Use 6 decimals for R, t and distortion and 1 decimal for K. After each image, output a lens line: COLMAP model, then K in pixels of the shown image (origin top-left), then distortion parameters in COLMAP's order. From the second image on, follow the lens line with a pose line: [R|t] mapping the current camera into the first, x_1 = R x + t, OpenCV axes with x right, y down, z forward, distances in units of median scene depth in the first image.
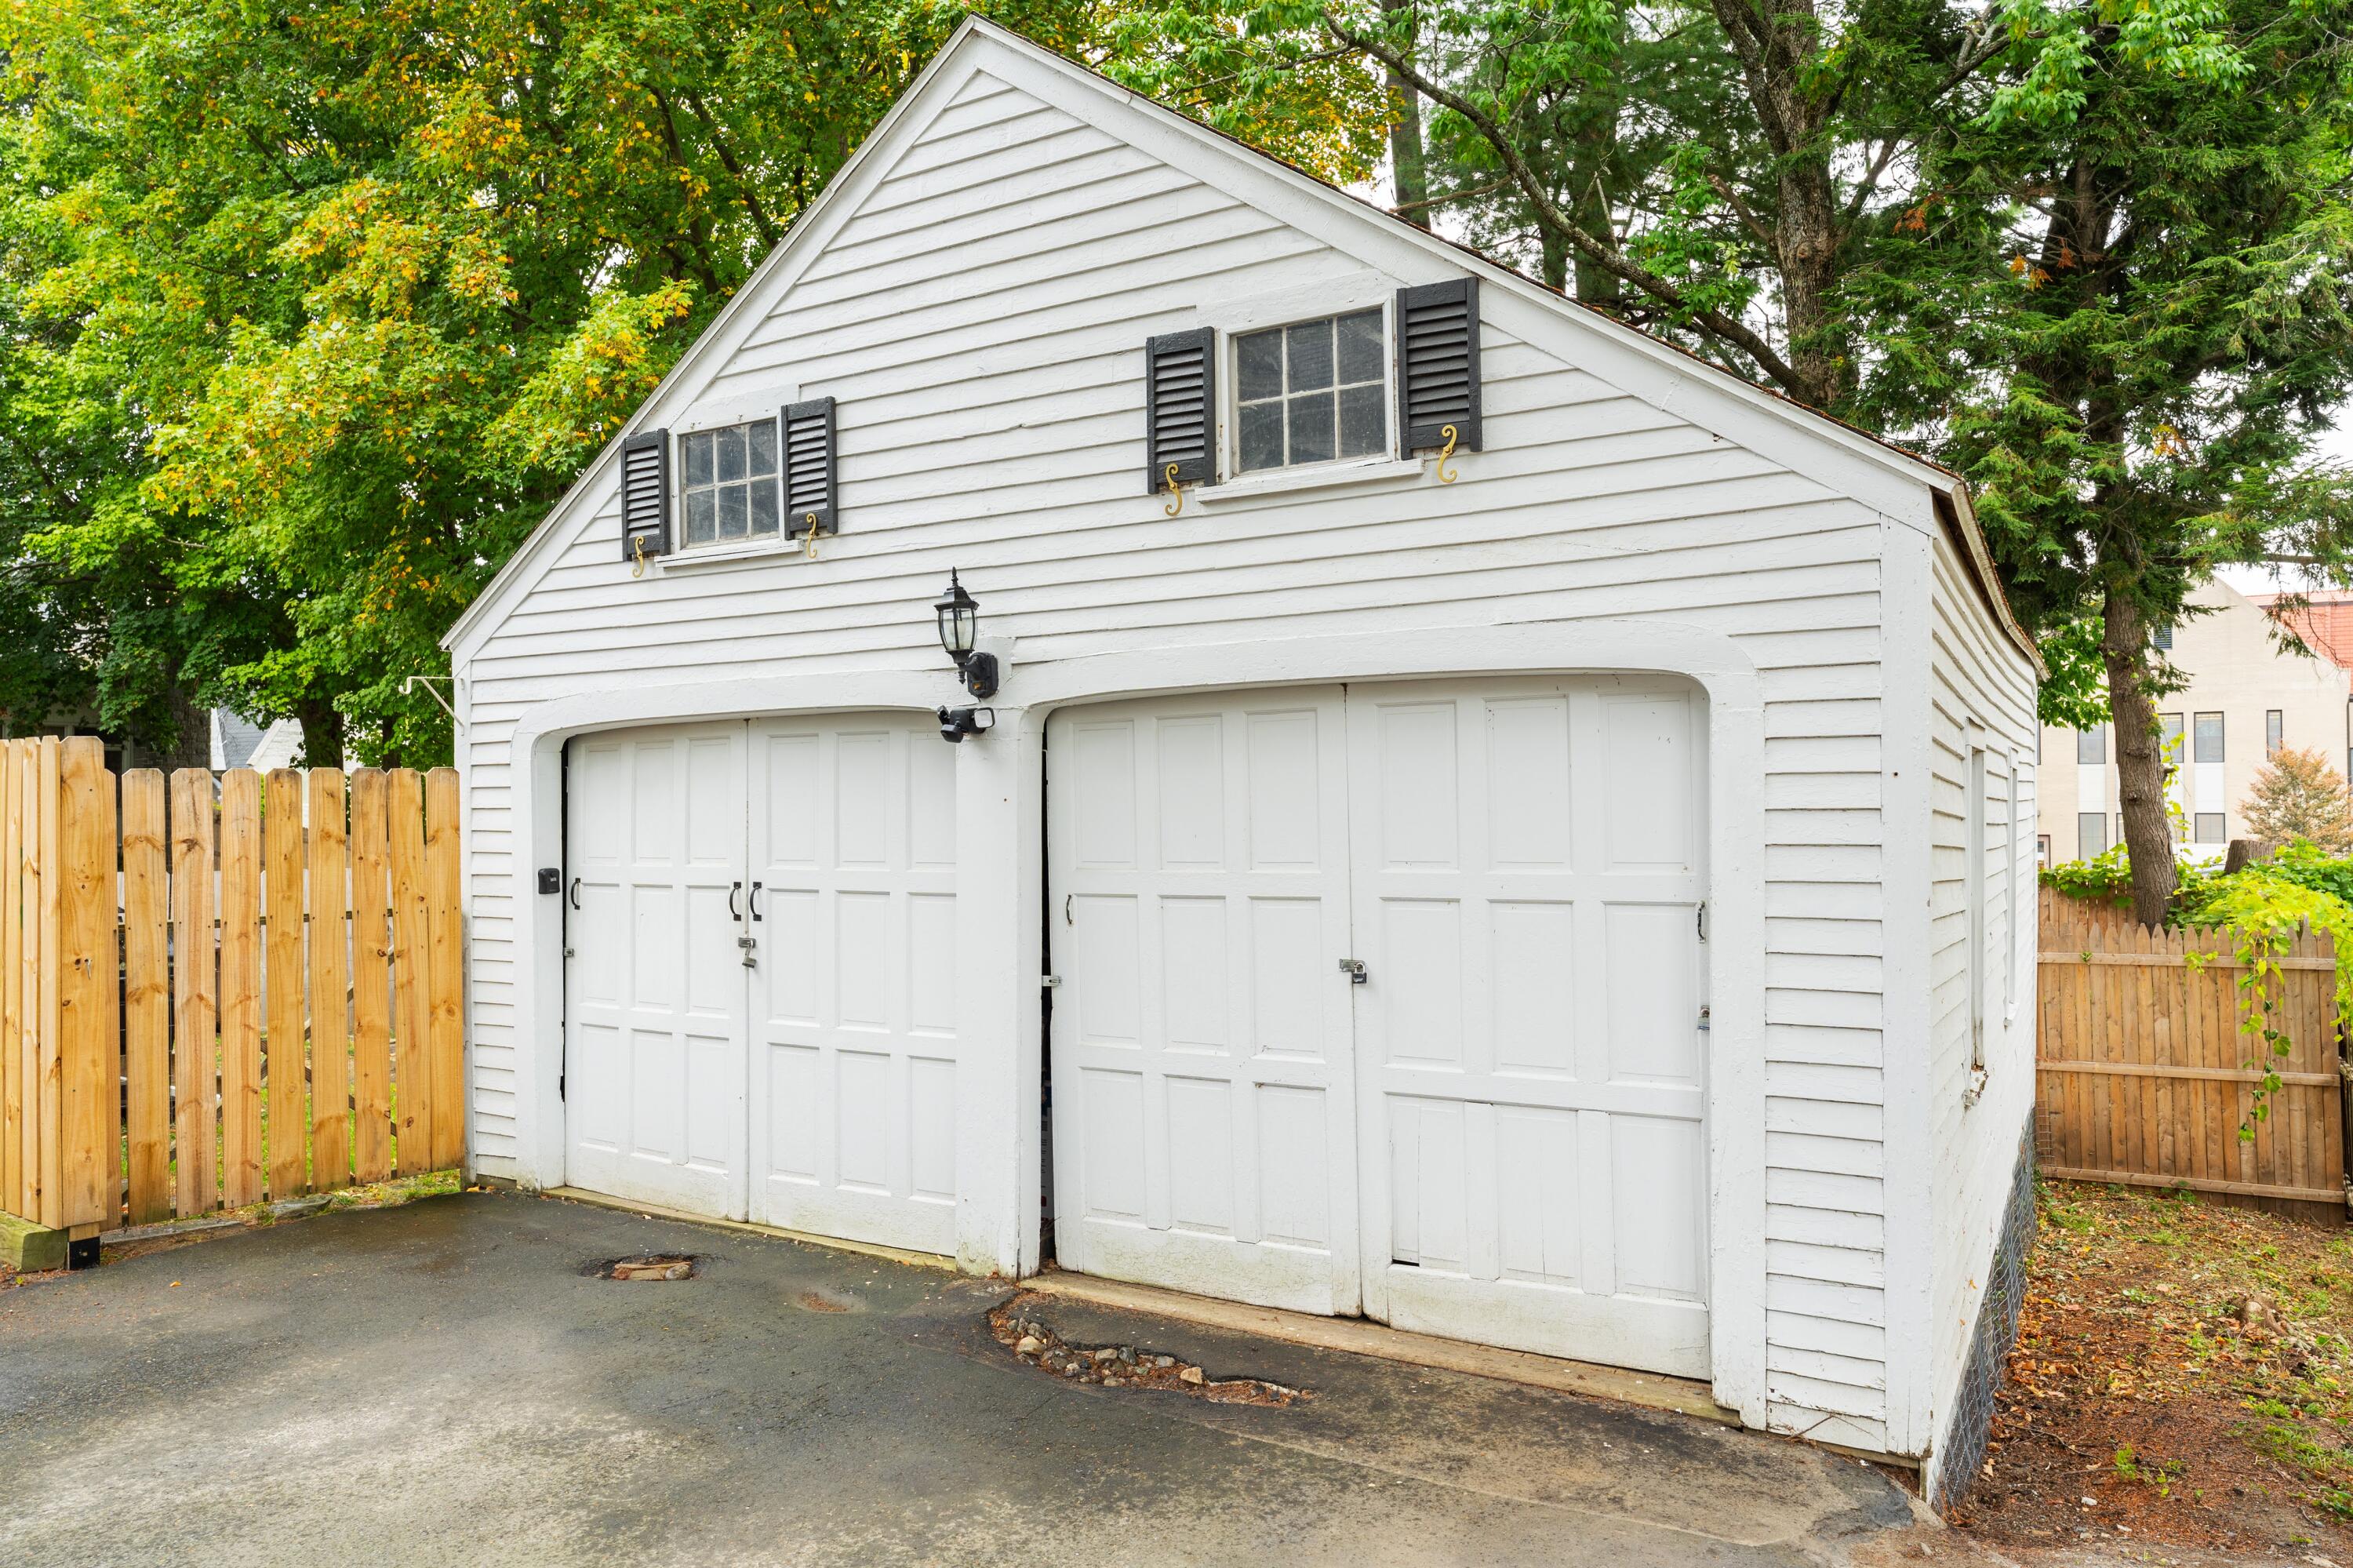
lens RADIAL K [[1597.0, 0, 1184.5], [0, 1597.0, 766.0], [0, 0, 1]] dist [0.001063, 0.004077]
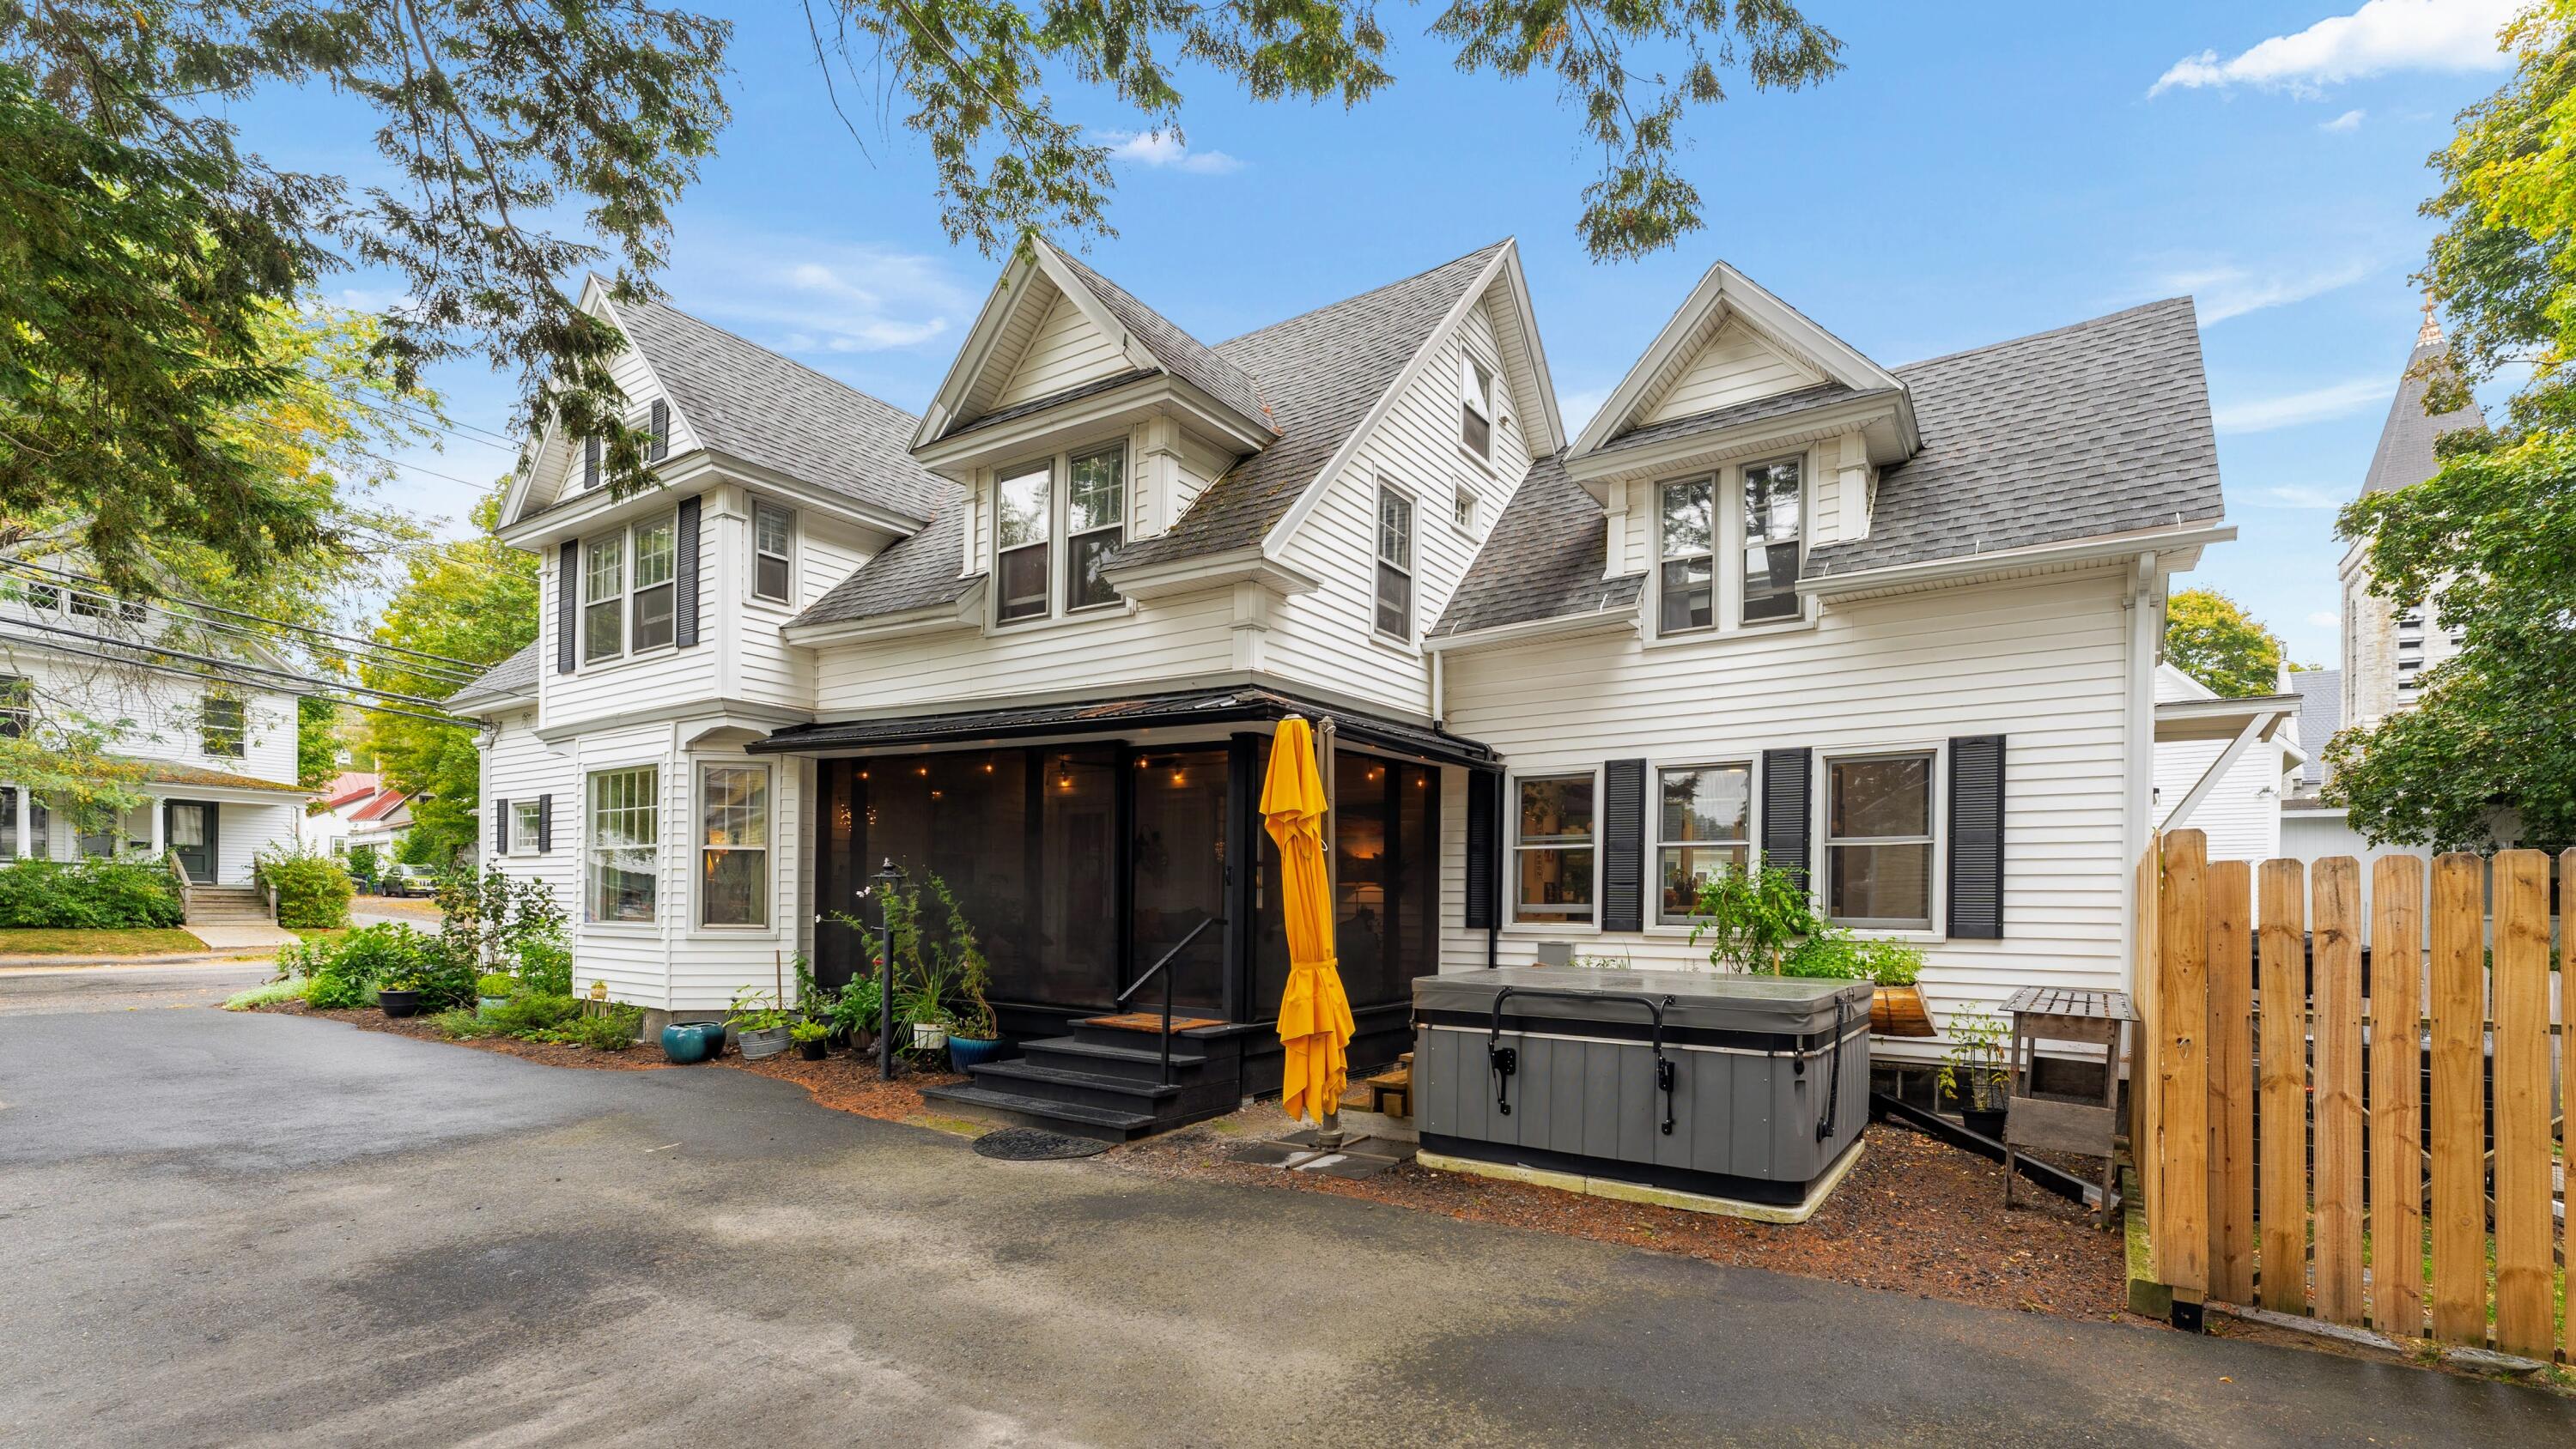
lens RADIAL K [[1119.9, 0, 1357.2], [0, 1119.9, 908.4], [0, 0, 1]] dist [-0.001544, -0.000164]
pose [[-0.001573, 0.001330, -0.999998, 0.055740], [0.015594, 0.999878, 0.001305, 0.025306], [0.999877, -0.015592, -0.001594, 0.462233]]
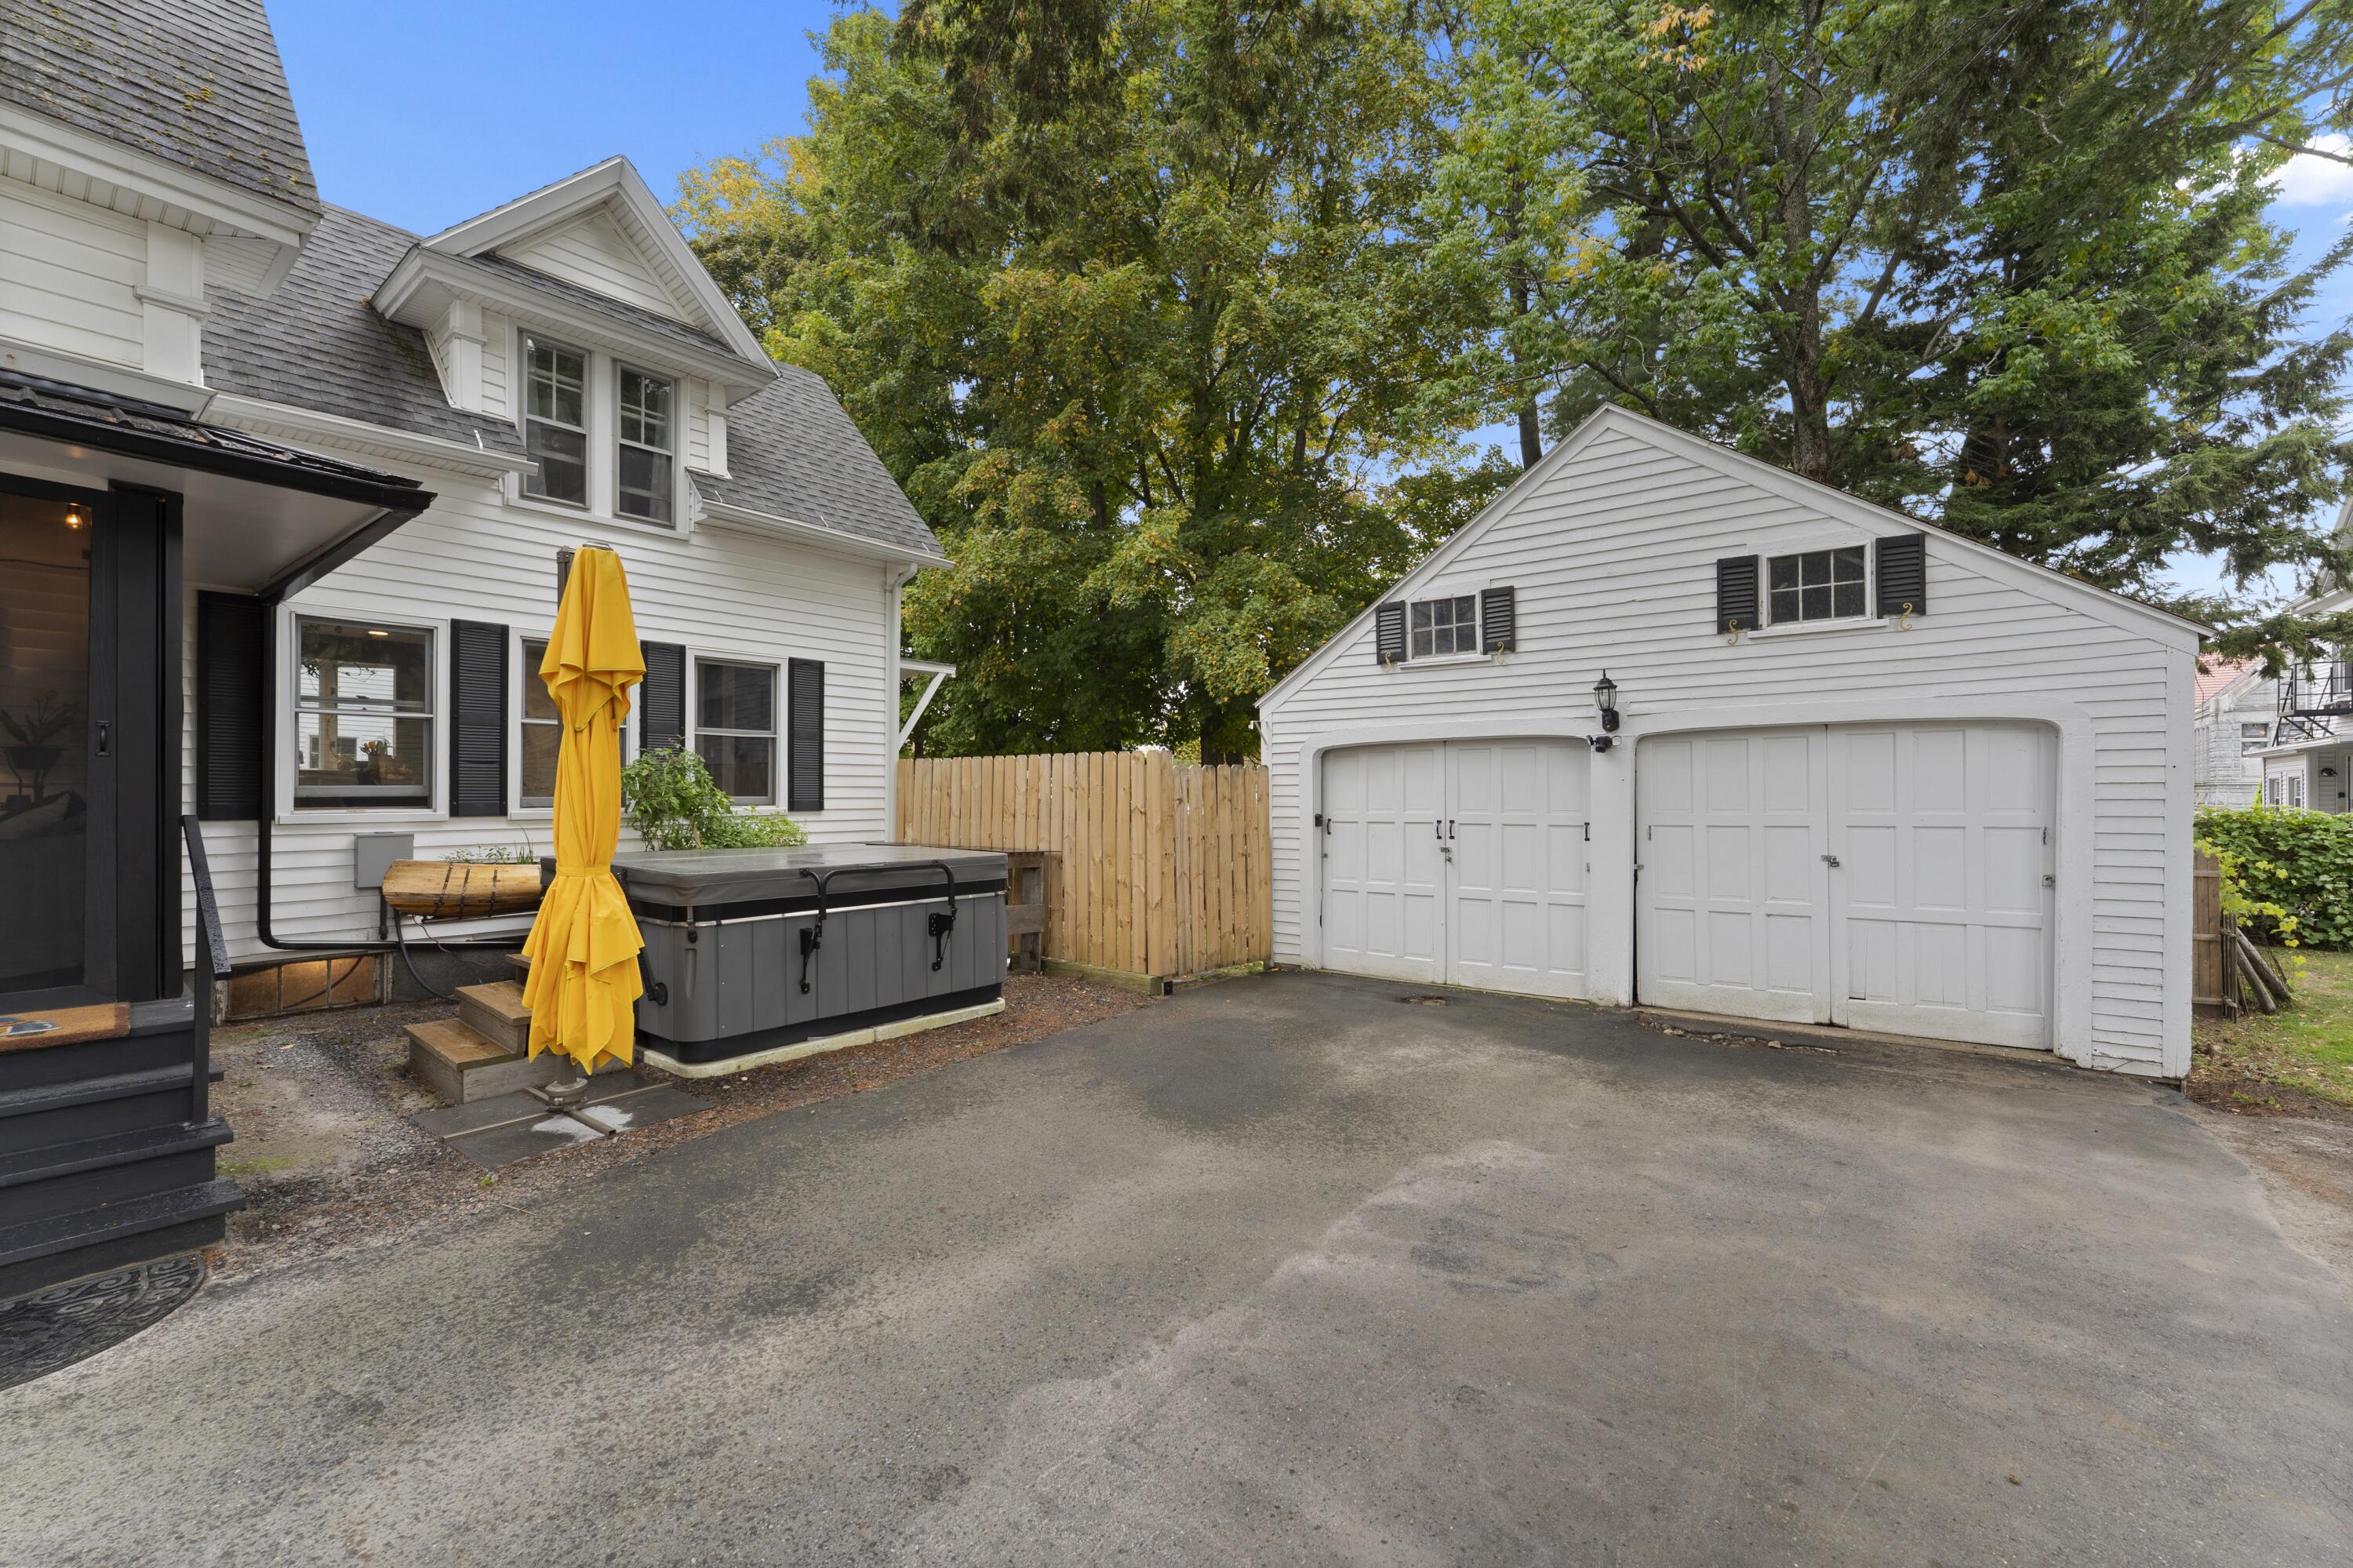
lens RADIAL K [[968.9, 0, 1179.6], [0, 968.9, 786.2], [0, 0, 1]] dist [-0.001997, -0.000229]
pose [[0.995852, 0.001582, -0.090979, -0.561122], [0.000302, 0.999786, 0.020688, 0.003032], [0.090992, -0.020630, 0.995638, -0.308786]]
